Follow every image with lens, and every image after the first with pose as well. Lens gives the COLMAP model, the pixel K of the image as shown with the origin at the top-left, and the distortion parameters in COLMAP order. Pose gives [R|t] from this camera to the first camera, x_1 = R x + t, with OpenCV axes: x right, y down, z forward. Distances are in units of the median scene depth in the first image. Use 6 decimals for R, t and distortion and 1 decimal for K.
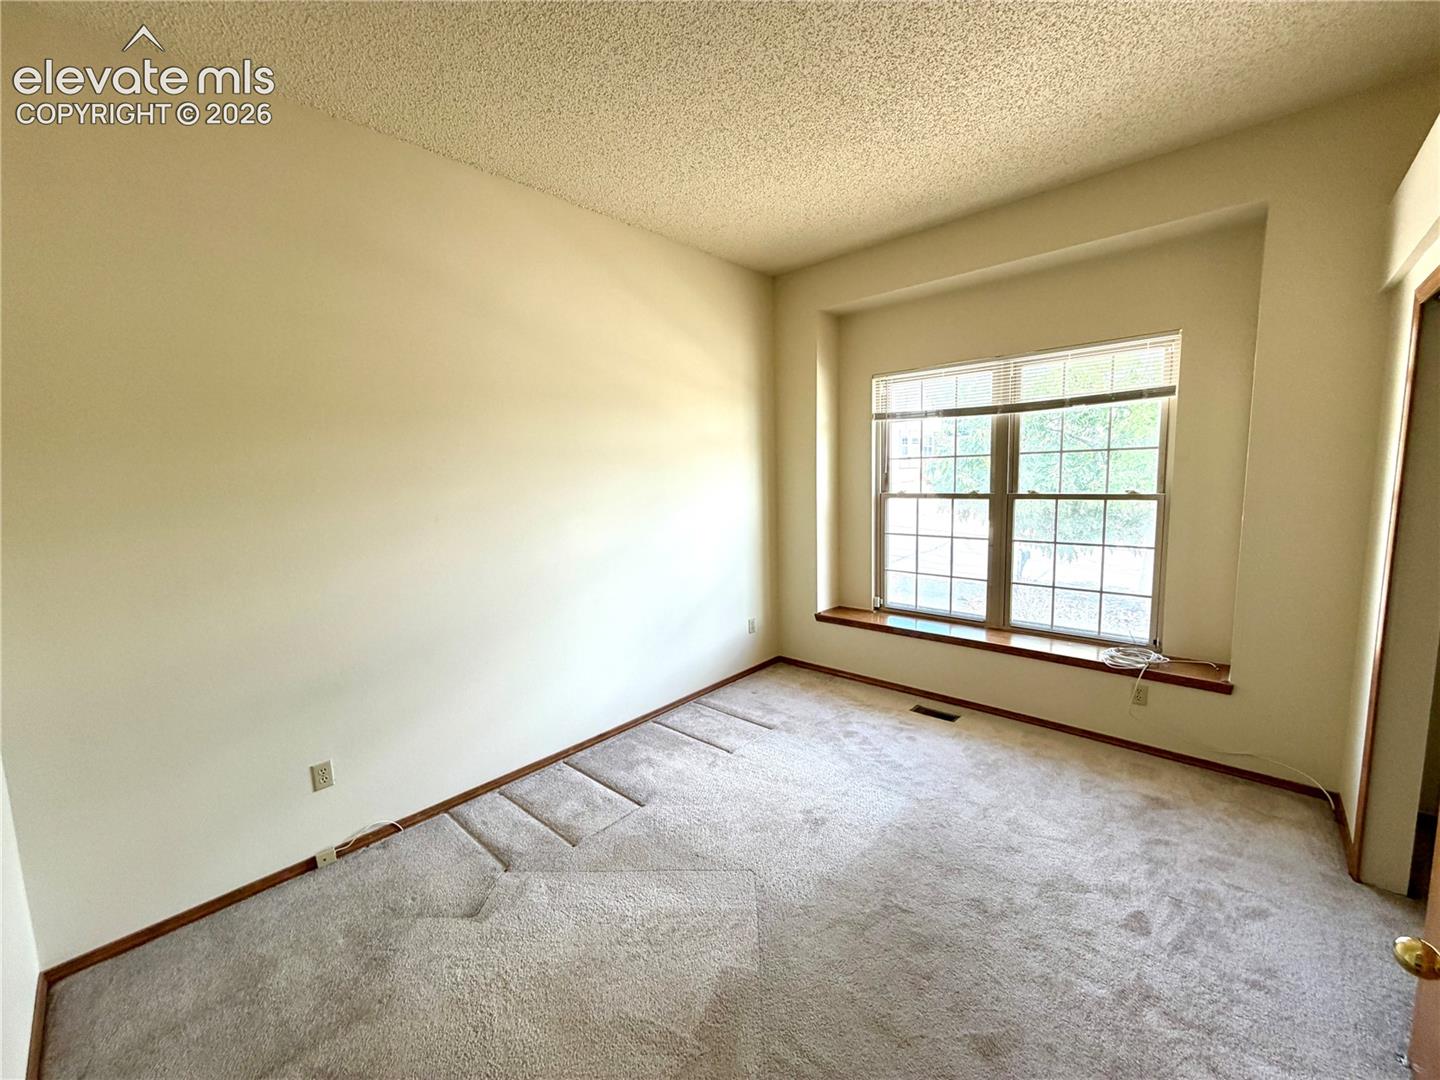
lens RADIAL K [[574.1, 0, 709.0], [0, 574.1, 541.2], [0, 0, 1]] dist [-0.000962, 0.000088]
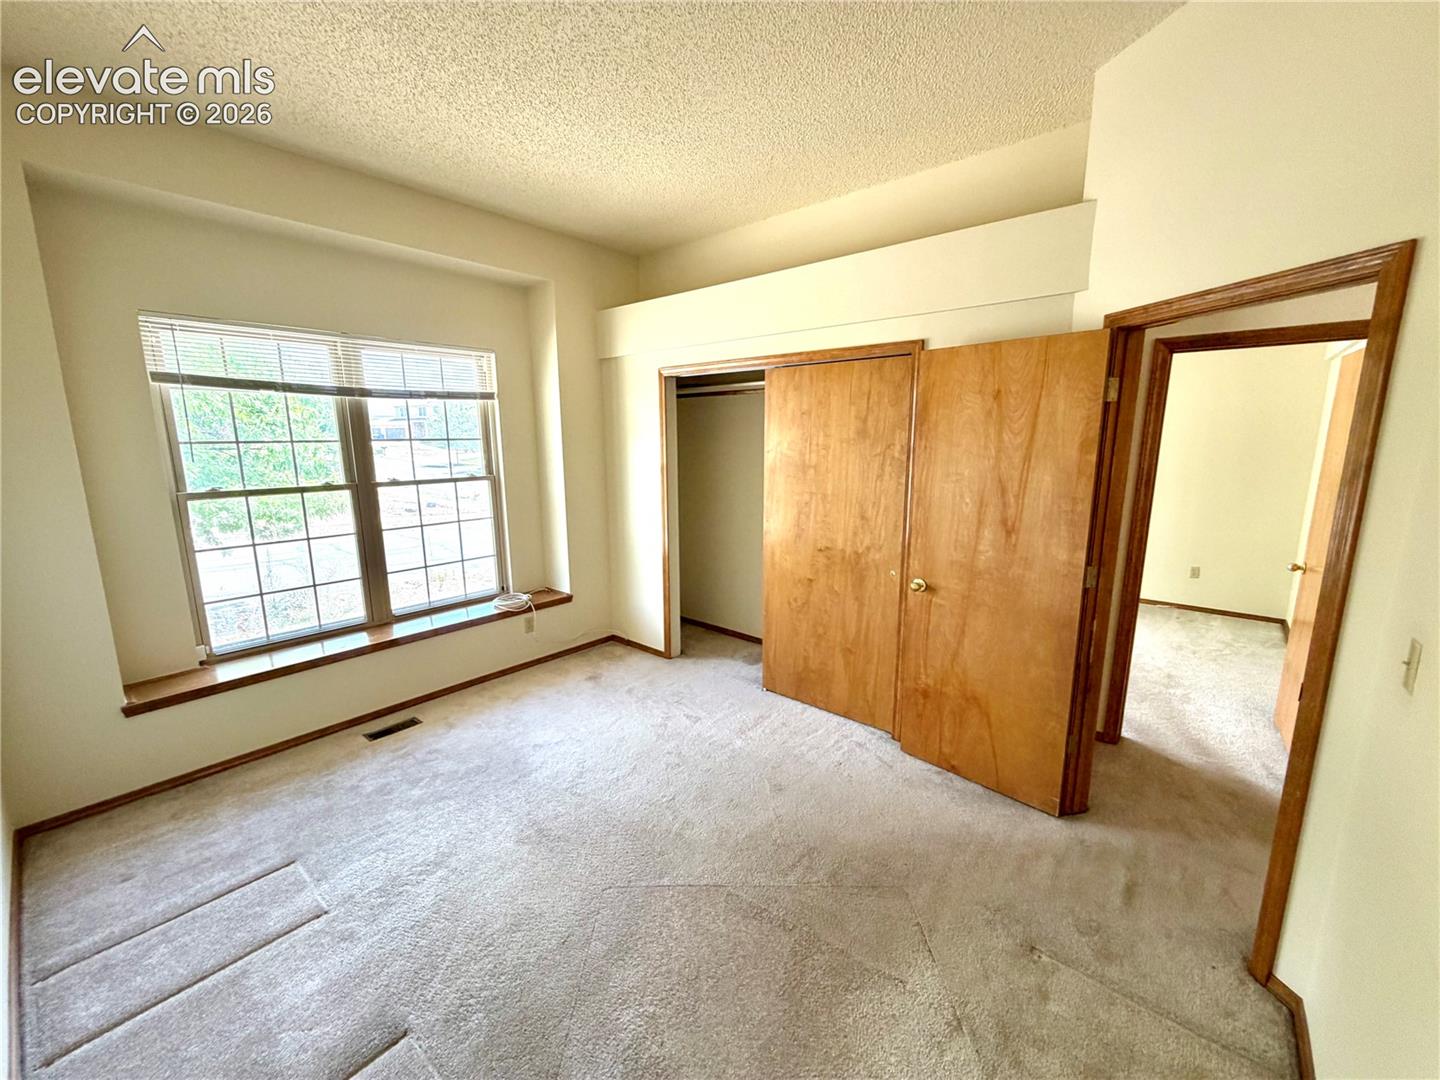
lens RADIAL K [[574.1, 0, 709.5], [0, 574.1, 536.2], [0, 0, 1]] dist [-0.000962, 0.000088]
pose [[-0.035971, -0.126764, 0.991280, -0.461803], [0.142419, 0.981148, 0.130637, -0.039730], [-0.989153, 0.145877, -0.017240, 0.477938]]
